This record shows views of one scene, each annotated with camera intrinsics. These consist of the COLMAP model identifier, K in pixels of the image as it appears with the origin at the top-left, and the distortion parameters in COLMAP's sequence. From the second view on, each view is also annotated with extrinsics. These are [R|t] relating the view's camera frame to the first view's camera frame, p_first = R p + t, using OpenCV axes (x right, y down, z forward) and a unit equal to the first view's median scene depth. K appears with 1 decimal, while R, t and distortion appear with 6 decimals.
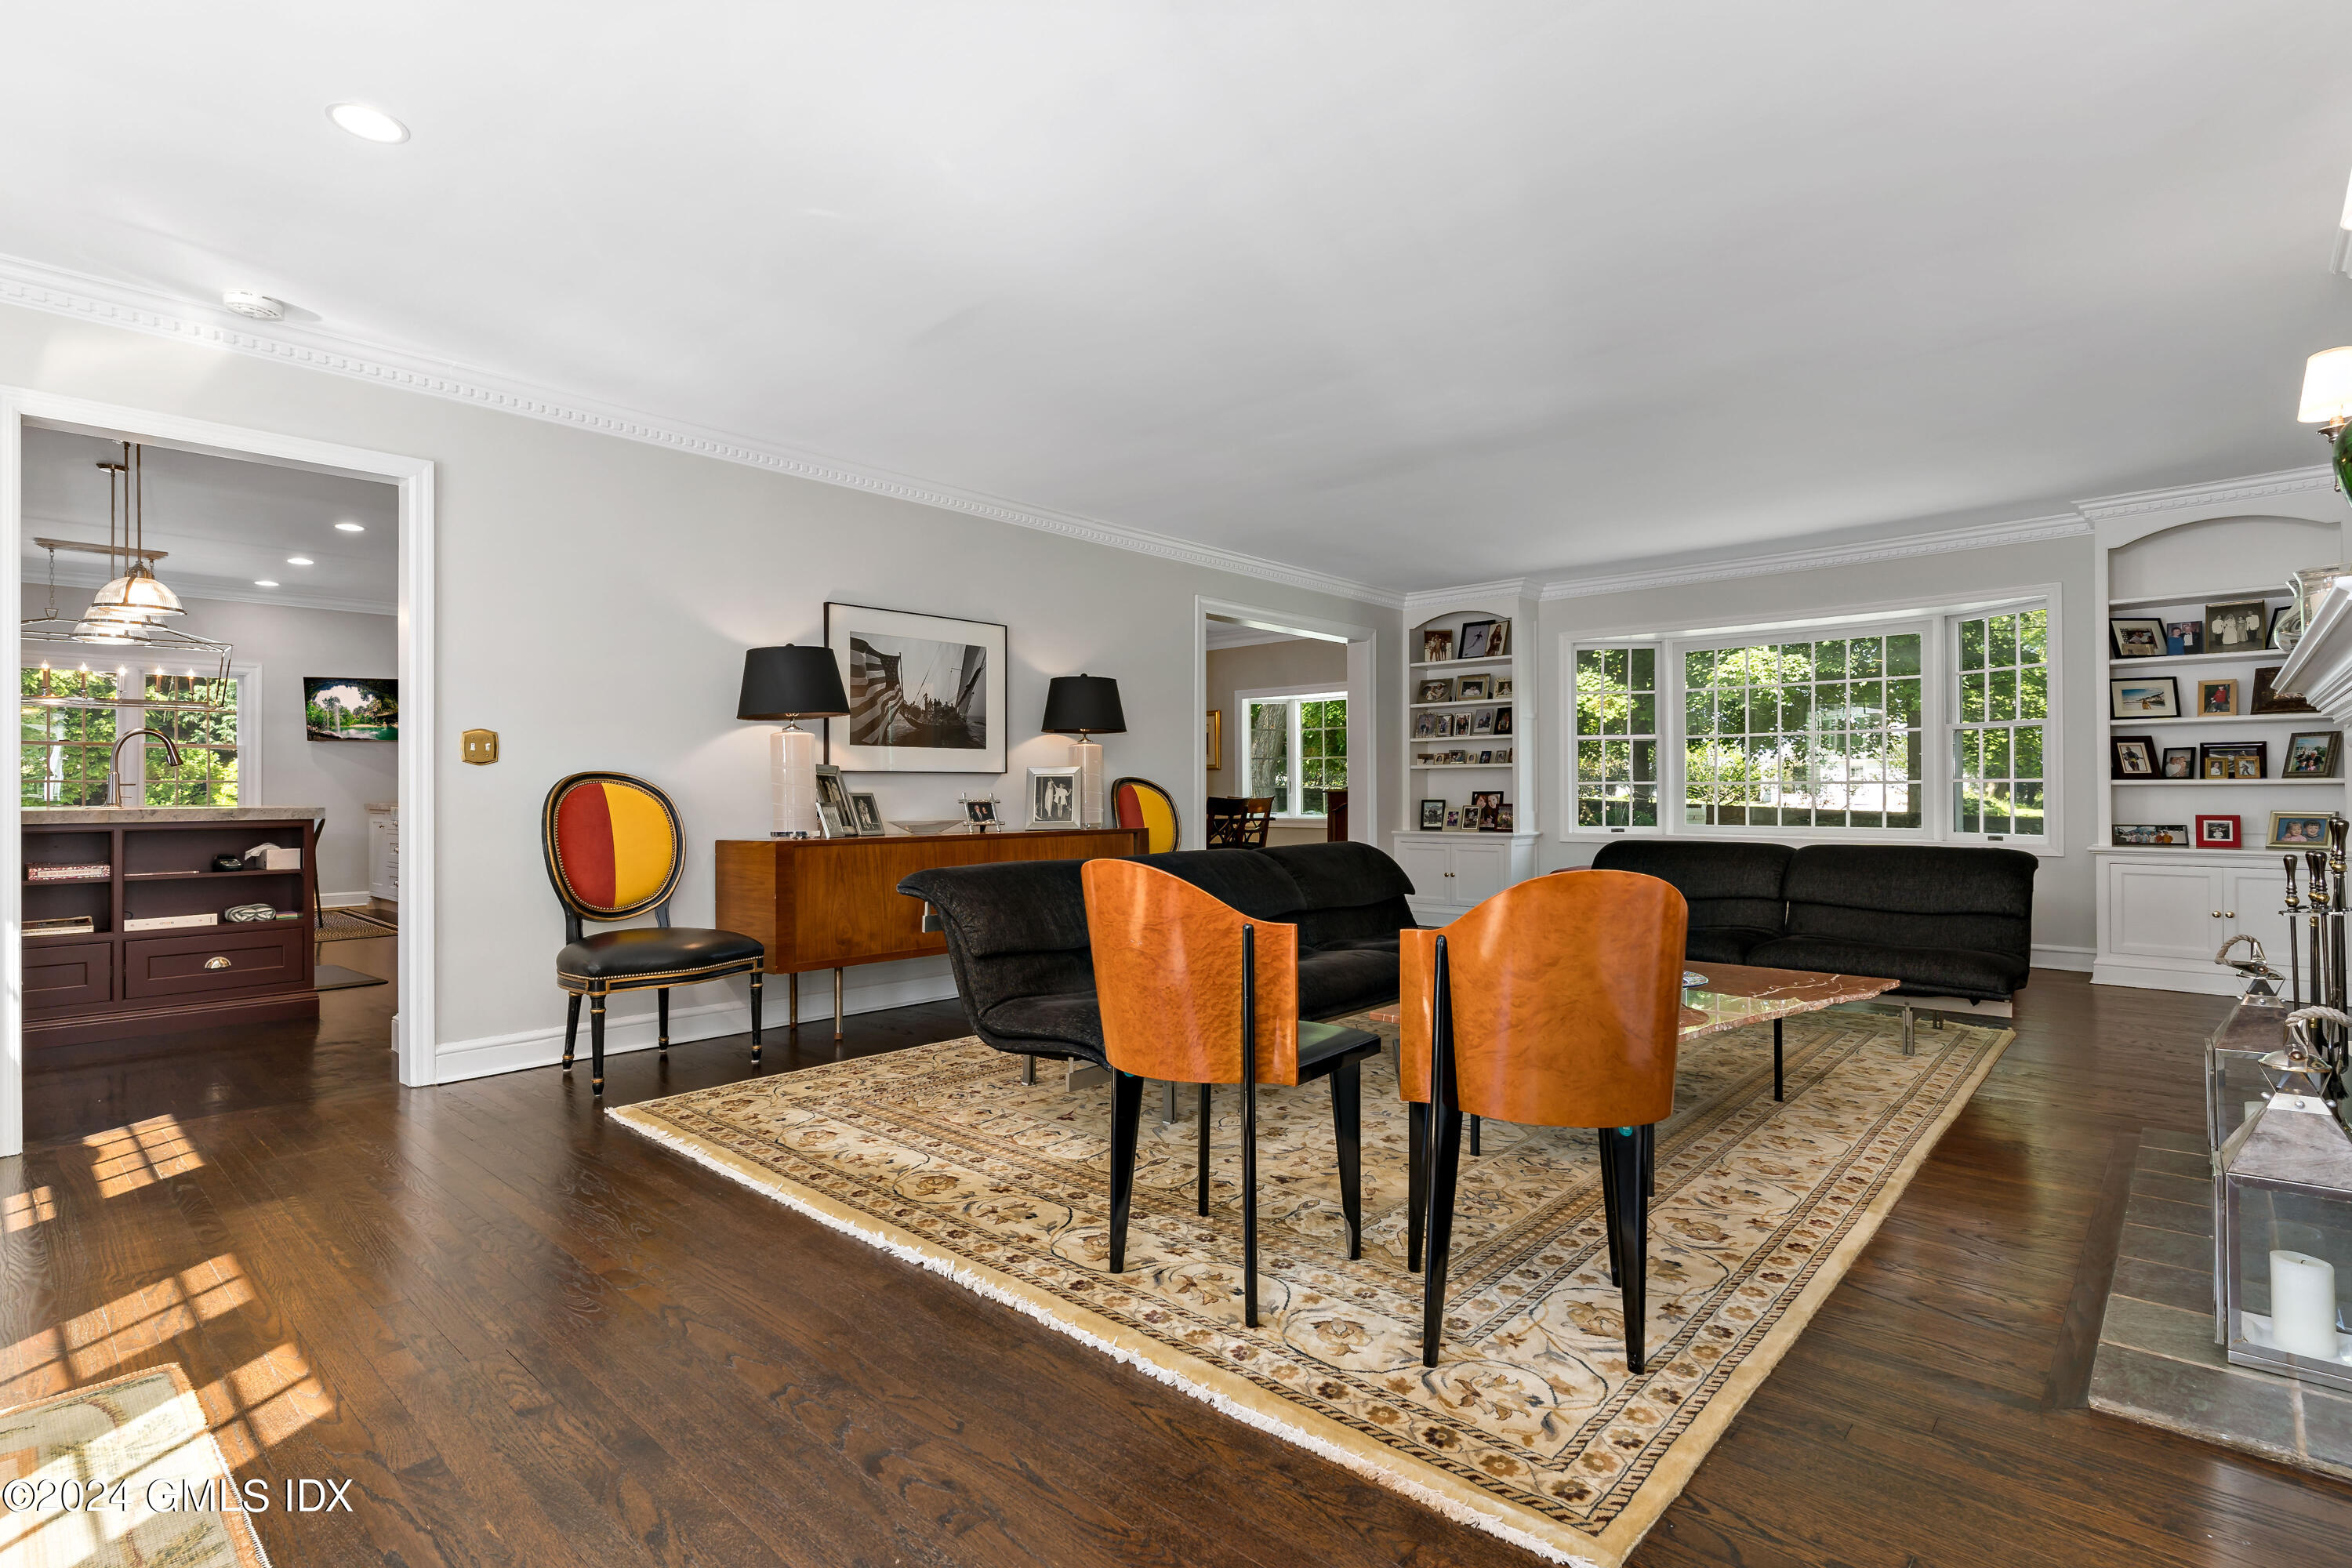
lens RADIAL K [[1136.8, 0, 1157.7], [0, 1136.8, 785.6], [0, 0, 1]] dist [0.000936, 0.000823]
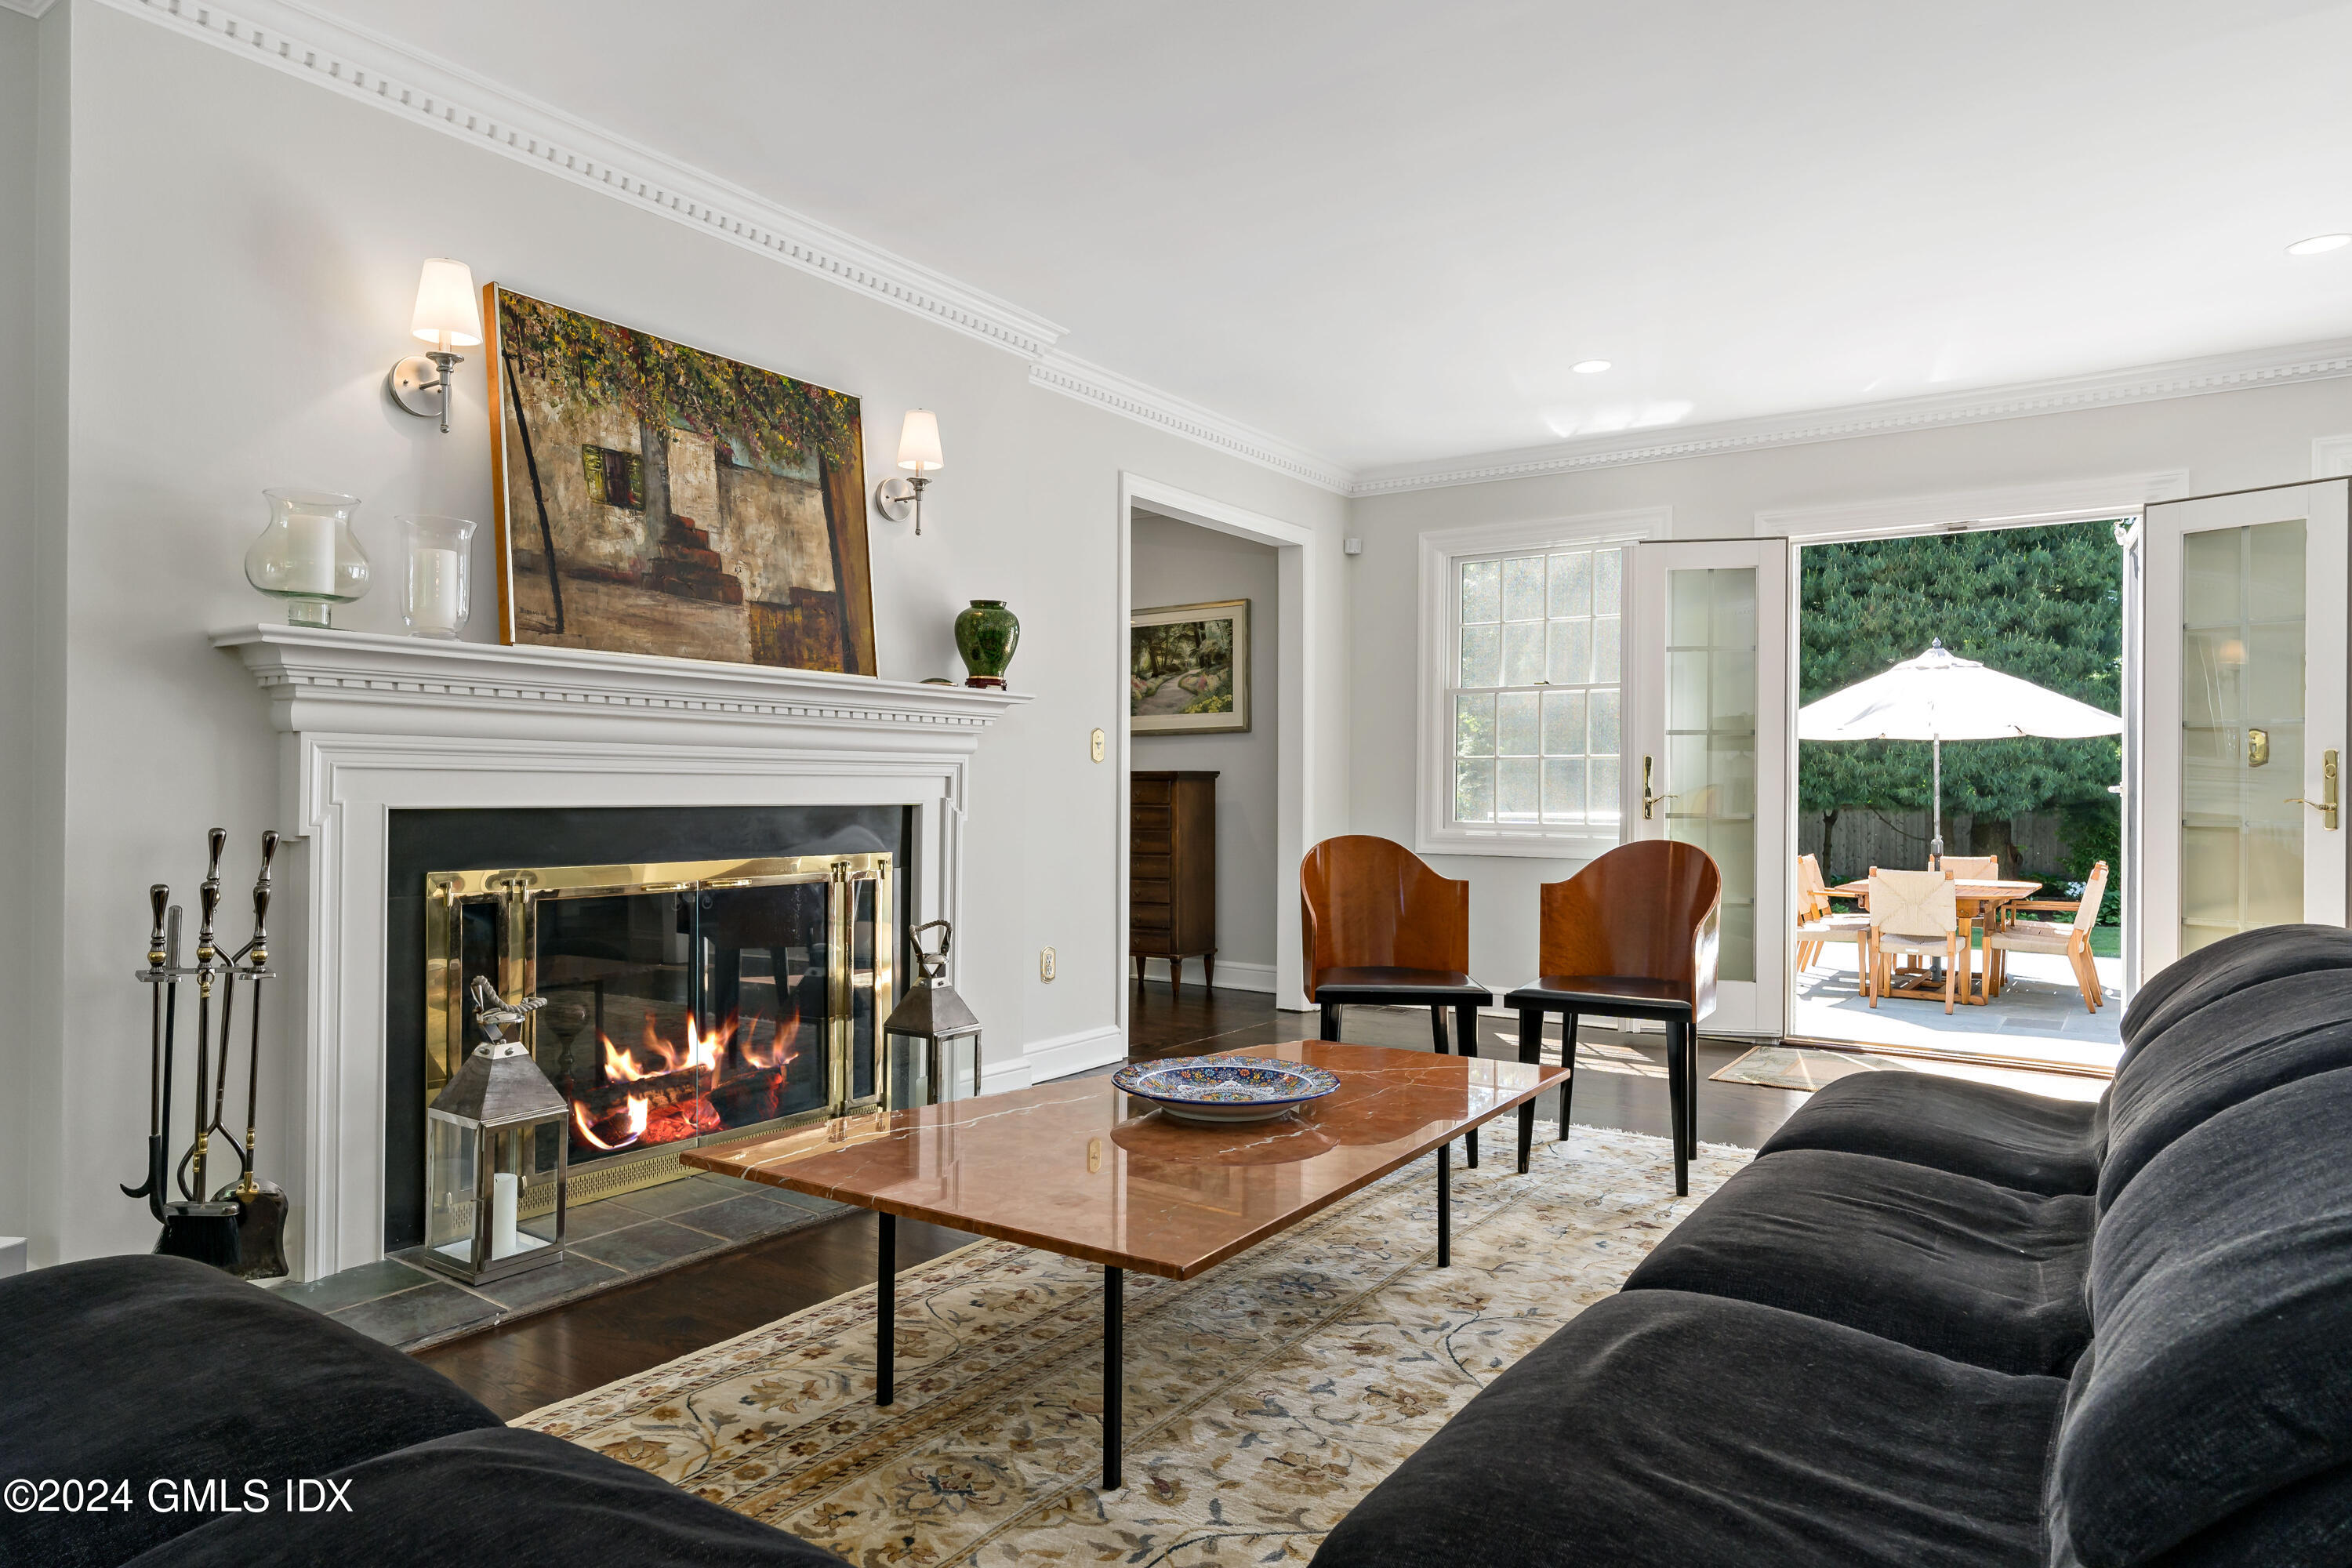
lens RADIAL K [[1399.9, 0, 1161.9], [0, 1399.9, 790.7], [0, 0, 1]] dist [-0.005679, -0.000177]
pose [[-0.992310, -0.003642, -0.123721, 0.305199], [-0.003186, 0.999987, -0.003877, 0.003827], [0.123733, -0.003453, -0.992309, 0.997708]]
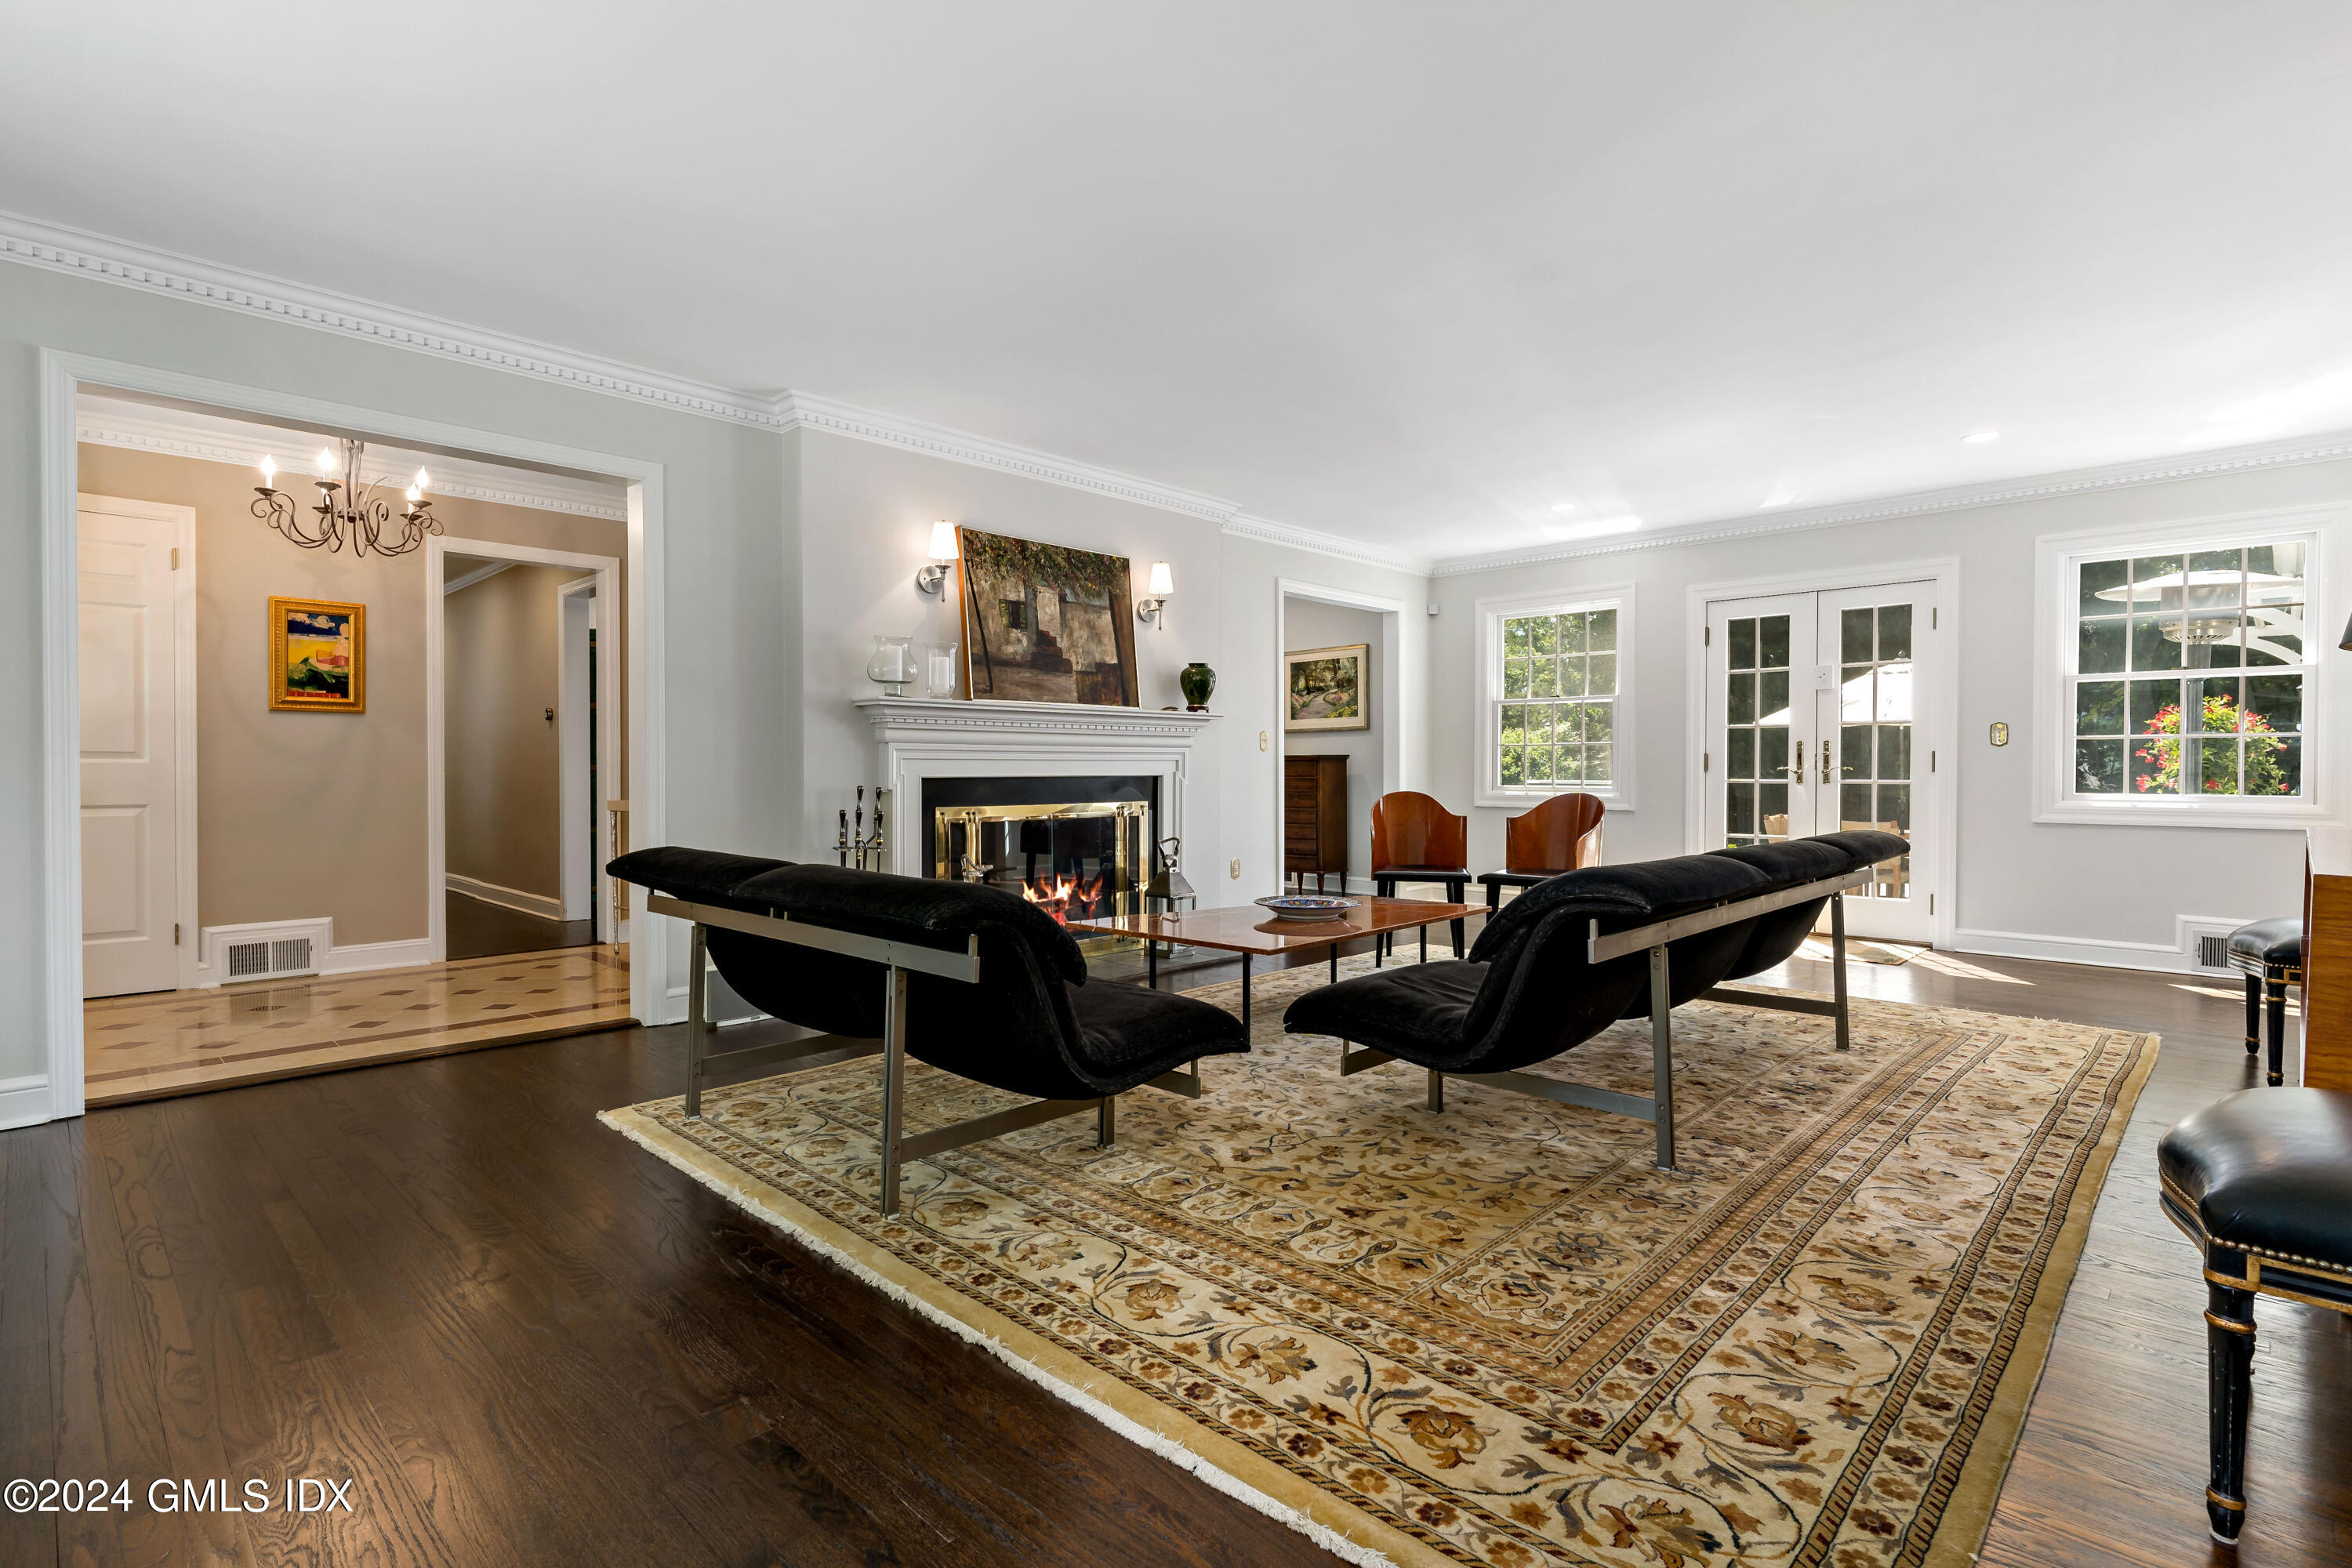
lens RADIAL K [[1136.8, 0, 1174.2], [0, 1136.8, 778.4], [0, 0, 1]] dist [0.000936, 0.000823]
pose [[-0.999556, 0.003077, 0.029631, 0.296634], [0.003200, 0.999987, 0.004082, 0.006754], [-0.029618, 0.004175, -0.999553, 1.330360]]
